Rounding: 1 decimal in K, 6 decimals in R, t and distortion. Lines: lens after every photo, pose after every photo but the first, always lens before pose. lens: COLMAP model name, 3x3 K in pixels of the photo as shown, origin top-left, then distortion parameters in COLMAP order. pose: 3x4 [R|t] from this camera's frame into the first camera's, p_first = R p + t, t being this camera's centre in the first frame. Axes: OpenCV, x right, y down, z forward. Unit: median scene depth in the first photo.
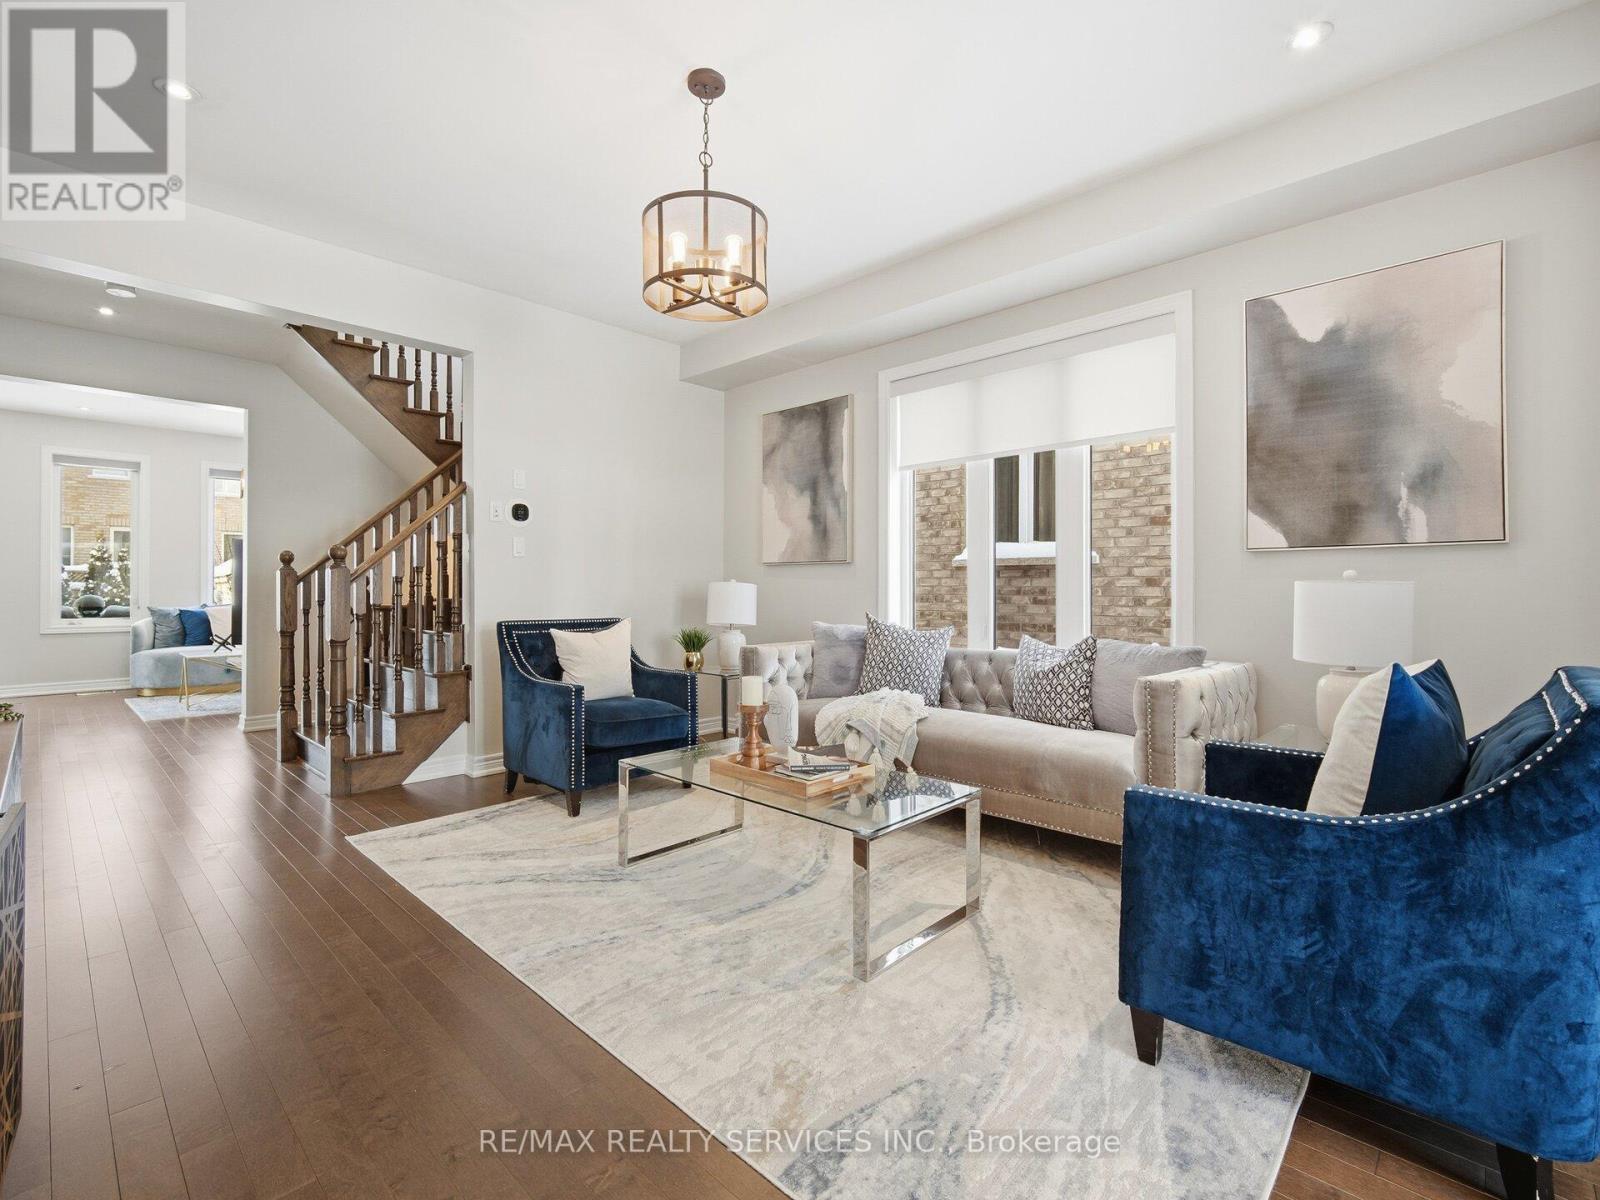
lens RADIAL K [[742.4, 0, 804.0], [0, 742.4, 584.1], [0, 0, 1]] dist [0.003650, -0.000442]
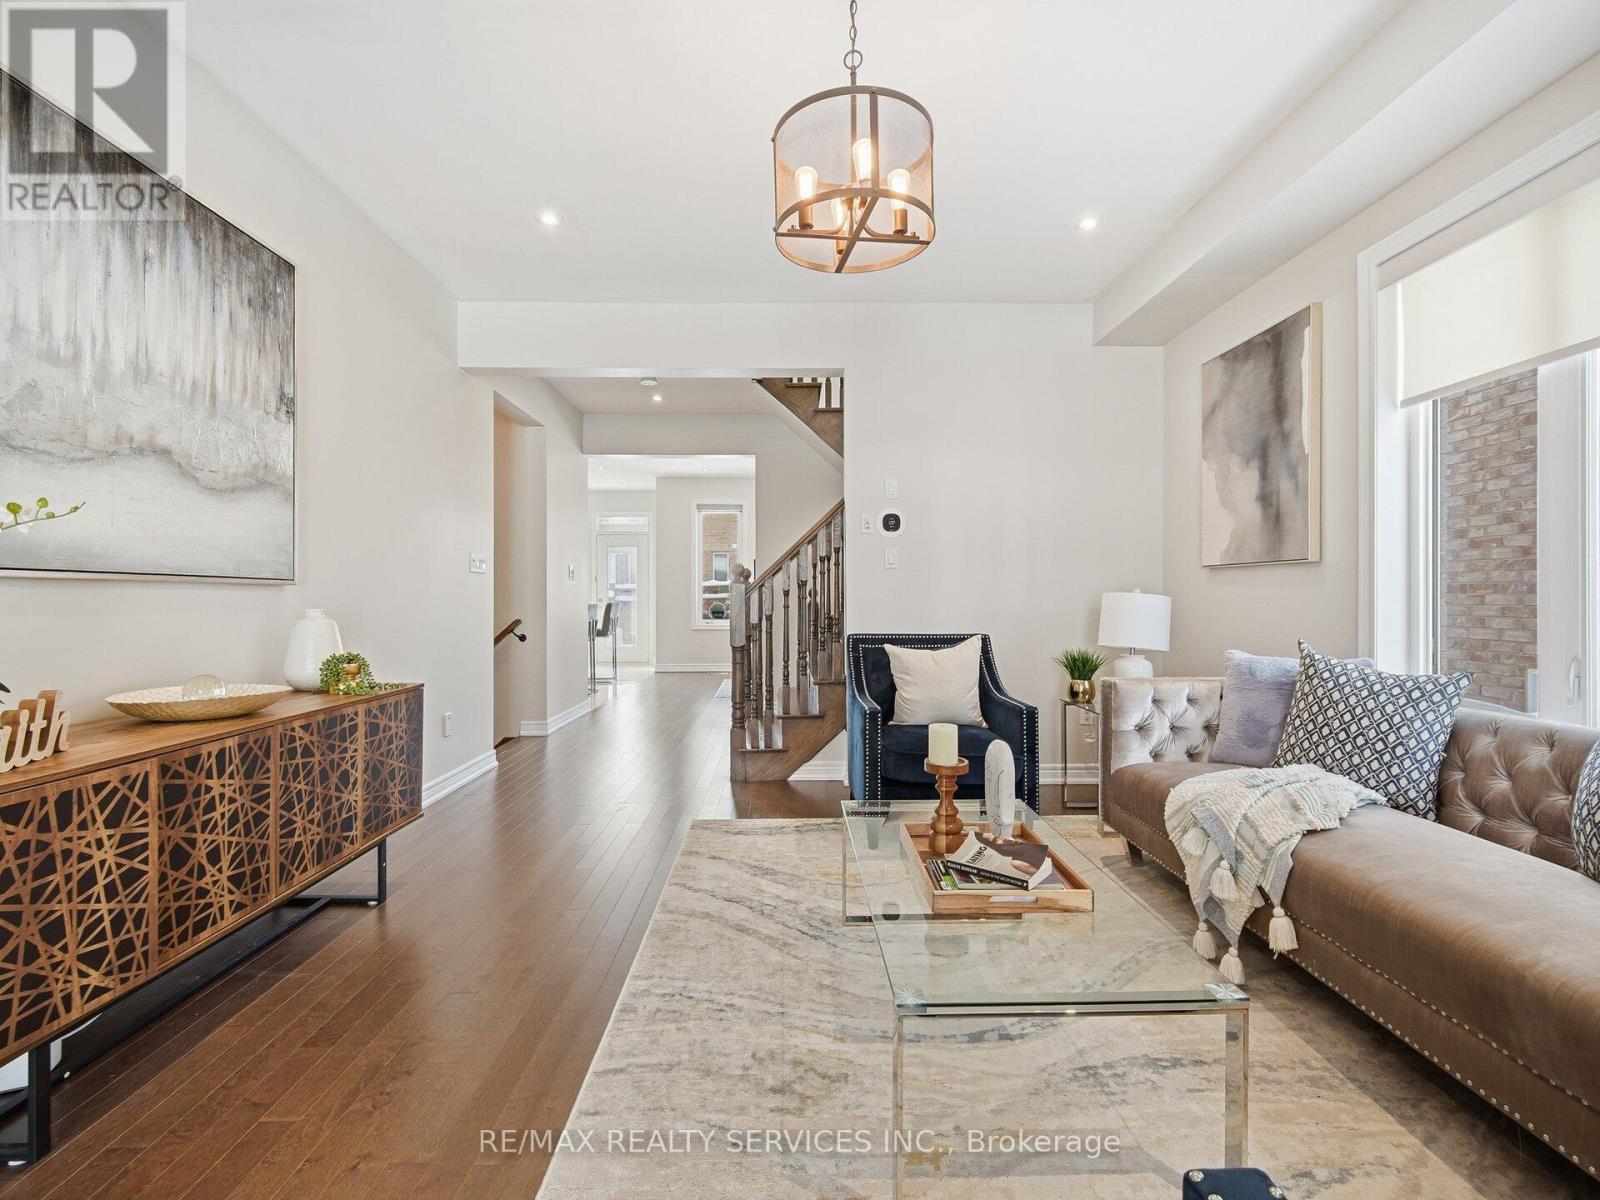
lens RADIAL K [[733.2, 0, 795.5], [0, 733.2, 596.4], [0, 0, 1]] dist [-0.000602, -0.000817]
pose [[0.696958, -0.001255, -0.717111, 0.228056], [0.007100, 0.999962, 0.005150, -0.005616], [0.717077, -0.008681, 0.696940, 0.248155]]
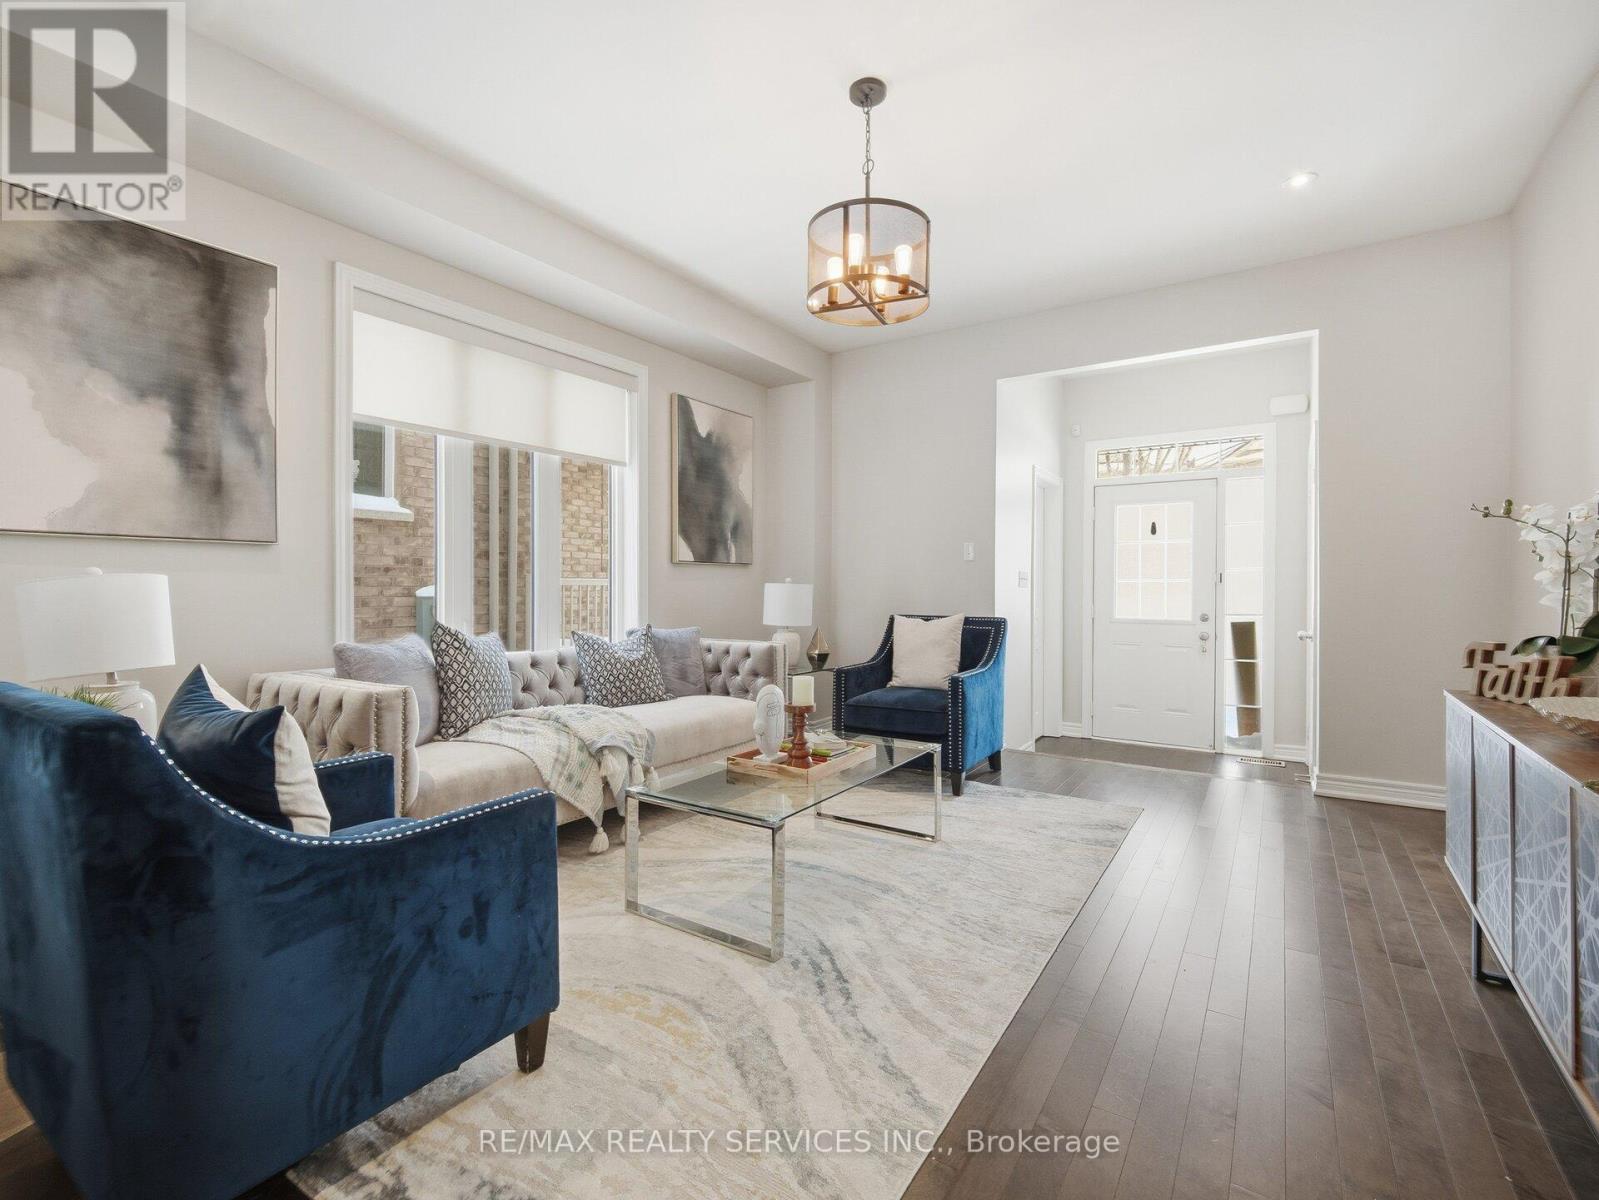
lens RADIAL K [[732.7, 0, 795.0], [0, 732.7, 596.4], [0, 0, 1]] dist [-0.000602, -0.000817]
pose [[-0.176449, -0.012974, 0.984224, -0.664988], [-0.004801, 0.999913, 0.012321, 0.003019], [-0.984298, -0.002551, -0.176496, 0.764184]]
